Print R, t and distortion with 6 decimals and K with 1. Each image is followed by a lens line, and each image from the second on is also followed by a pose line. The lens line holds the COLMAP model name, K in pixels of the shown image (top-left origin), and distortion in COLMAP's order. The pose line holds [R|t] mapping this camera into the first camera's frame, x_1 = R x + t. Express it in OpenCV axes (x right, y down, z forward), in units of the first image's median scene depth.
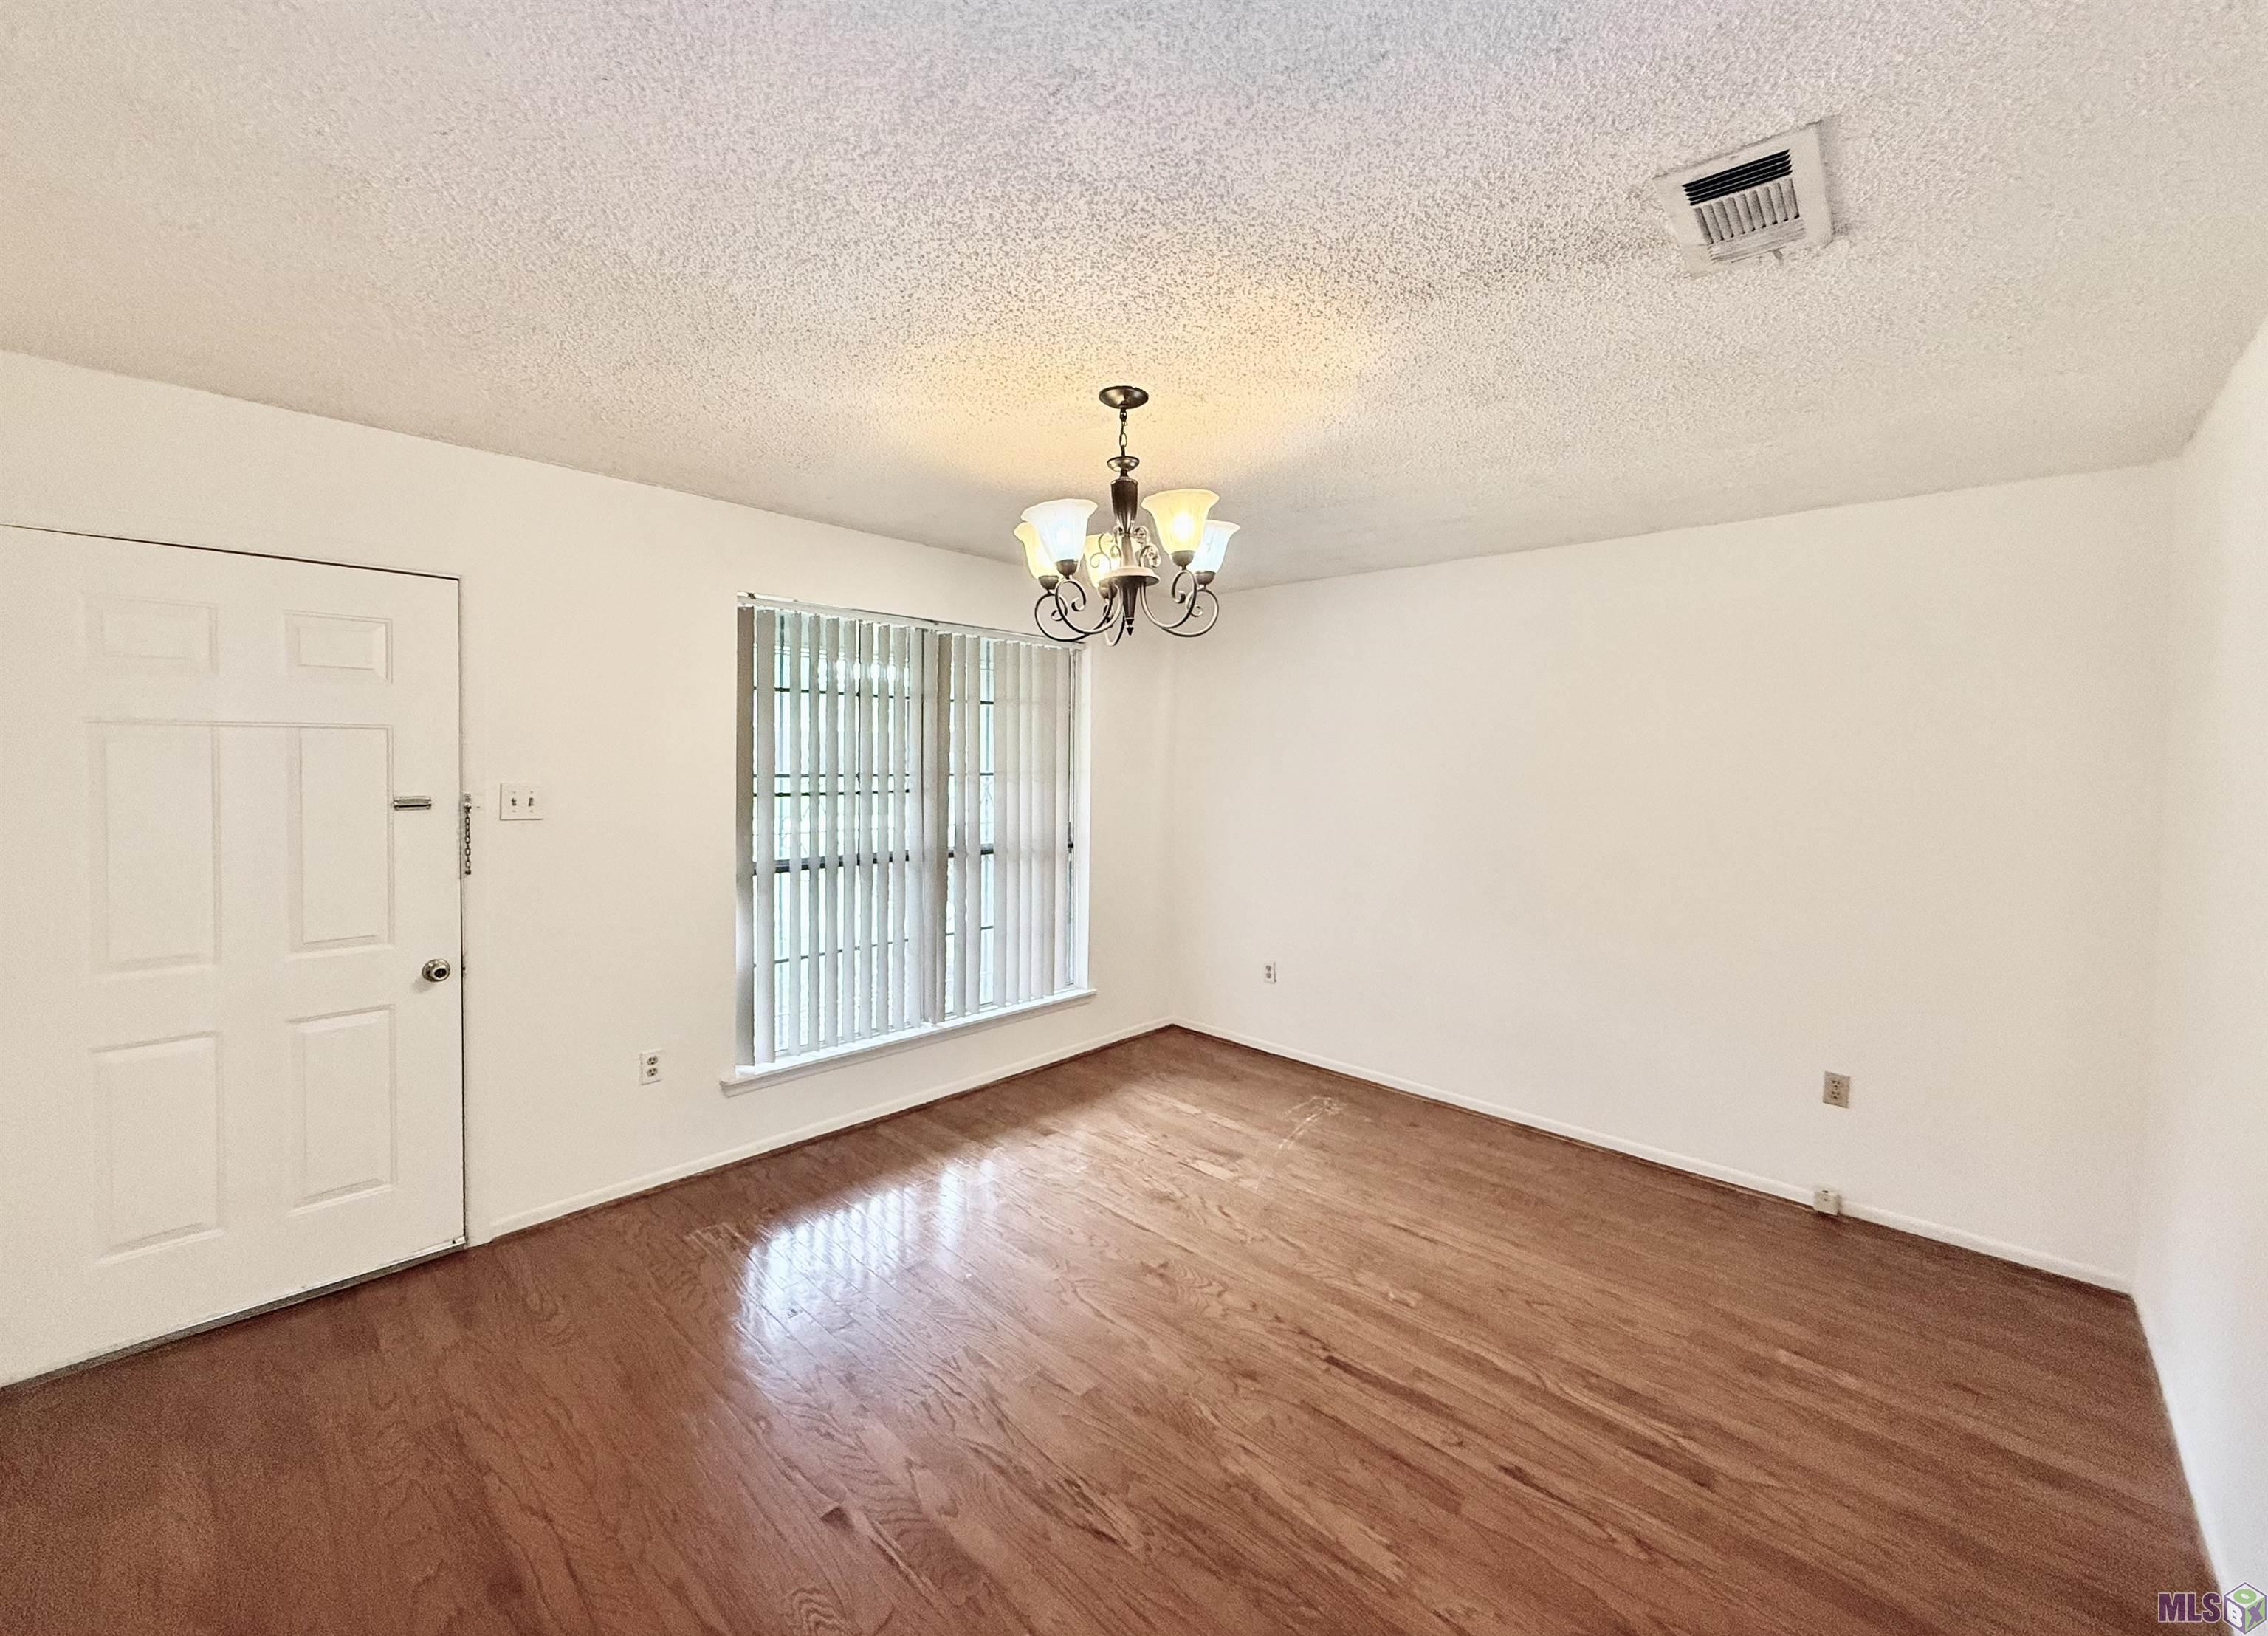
lens RADIAL K [[879.4, 0, 1137.1], [0, 879.4, 800.1], [0, 0, 1]] dist [0.001992, -0.000026]
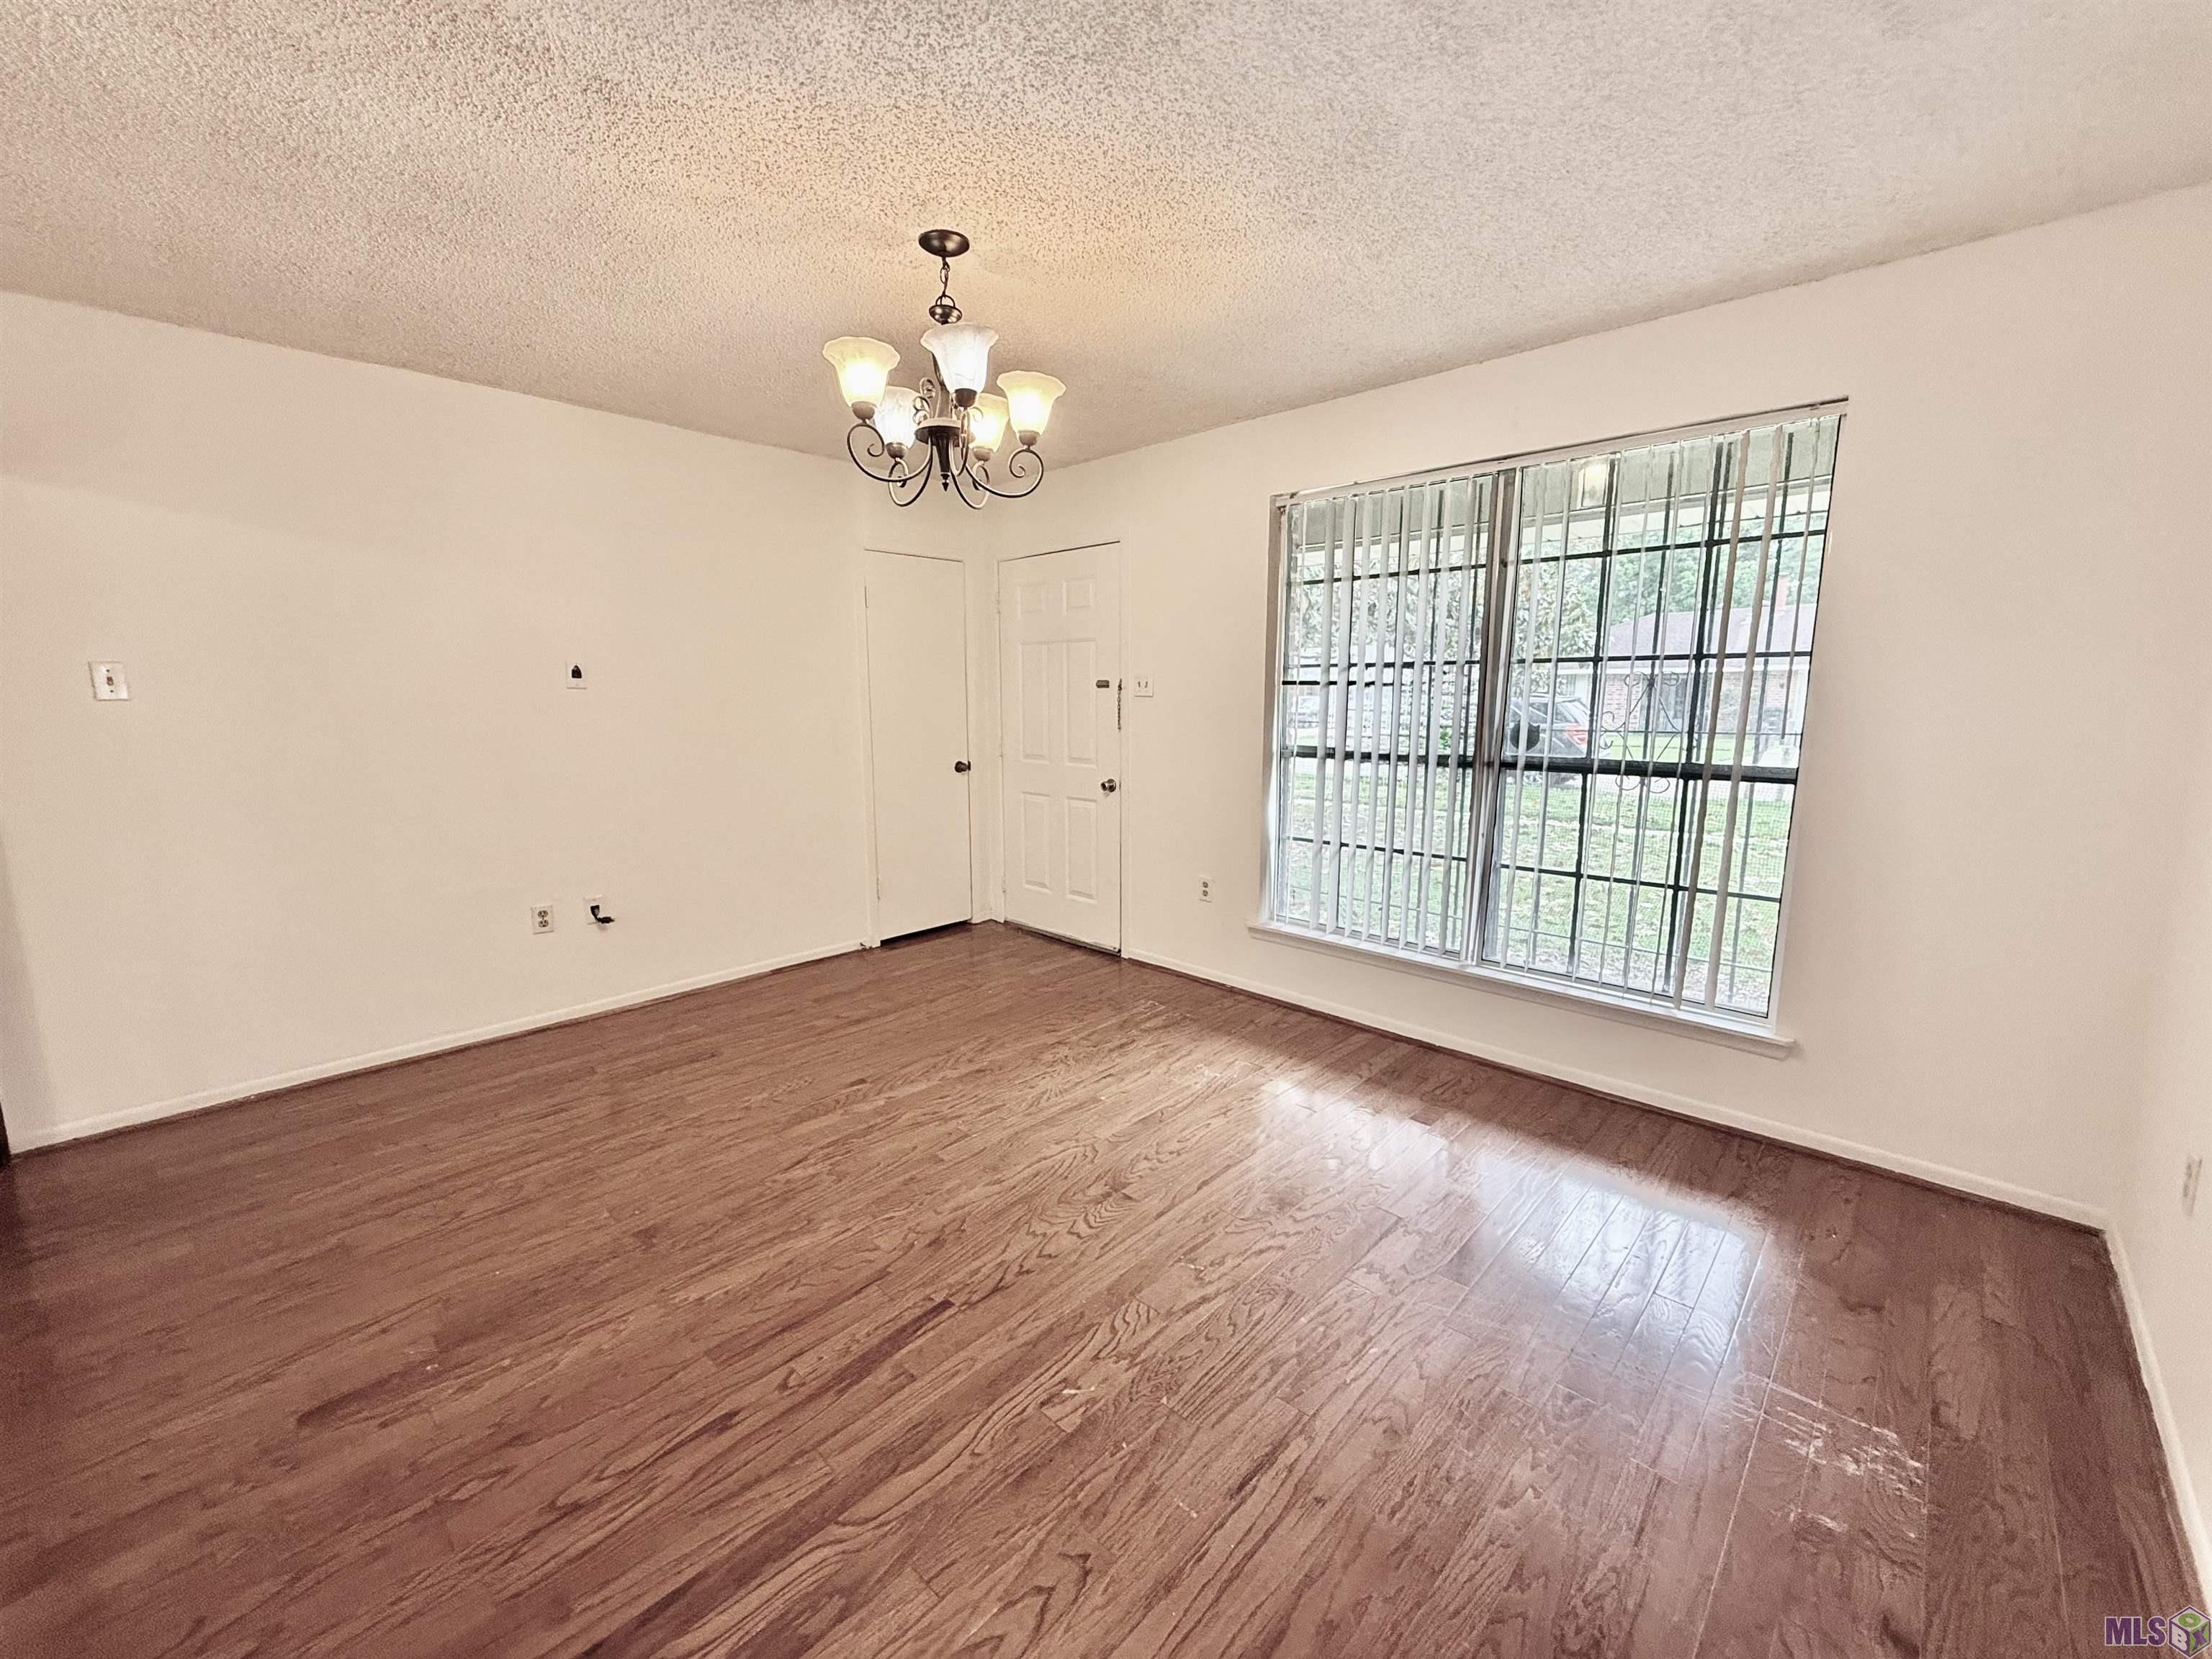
lens RADIAL K [[884.7, 0, 1119.7], [0, 884.7, 826.1], [0, 0, 1]] dist [0.000524, 0.000262]
pose [[0.007869, 0.137179, -0.990515, 0.928692], [-0.049740, 0.989373, 0.136625, 0.038996], [0.998731, 0.048193, 0.014609, 1.033436]]
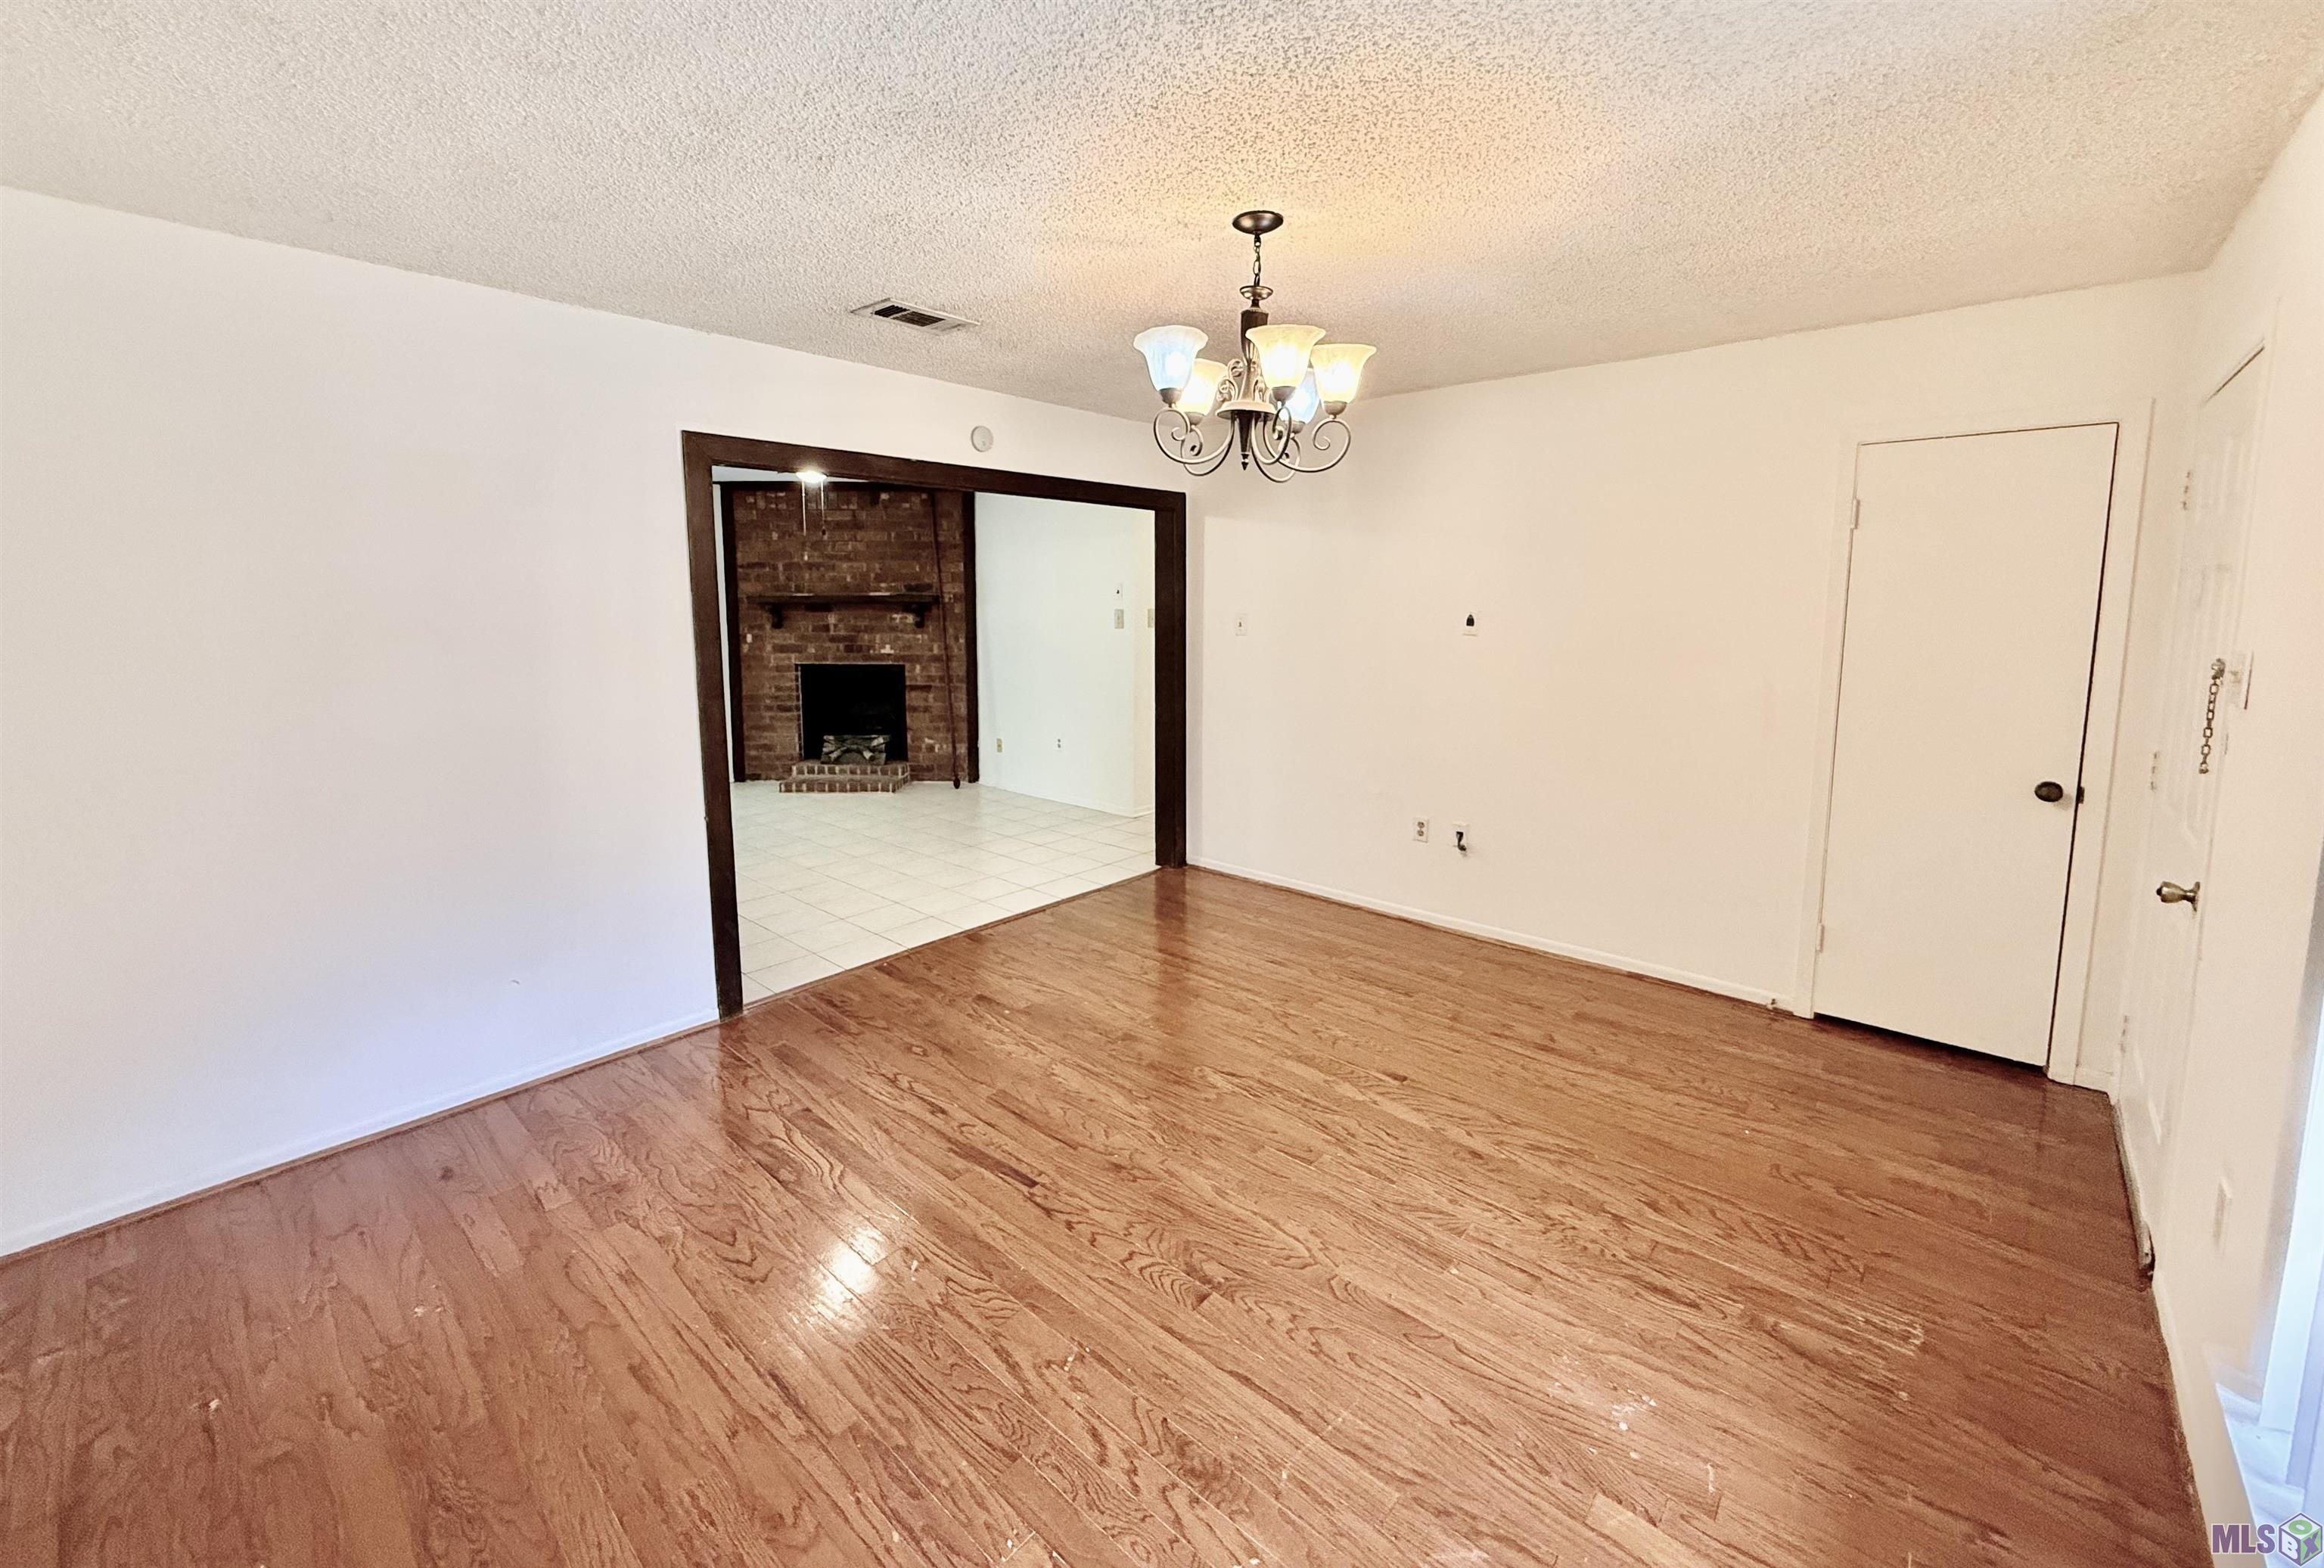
lens RADIAL K [[950.9, 0, 1153.4], [0, 950.9, 690.1], [0, 0, 1]] dist [-0.001676, -0.000207]
pose [[-0.999761, -0.013634, -0.017112, 0.097663], [-0.016106, 0.987972, 0.153793, -0.092547], [0.014809, 0.154032, -0.987955, 1.822803]]
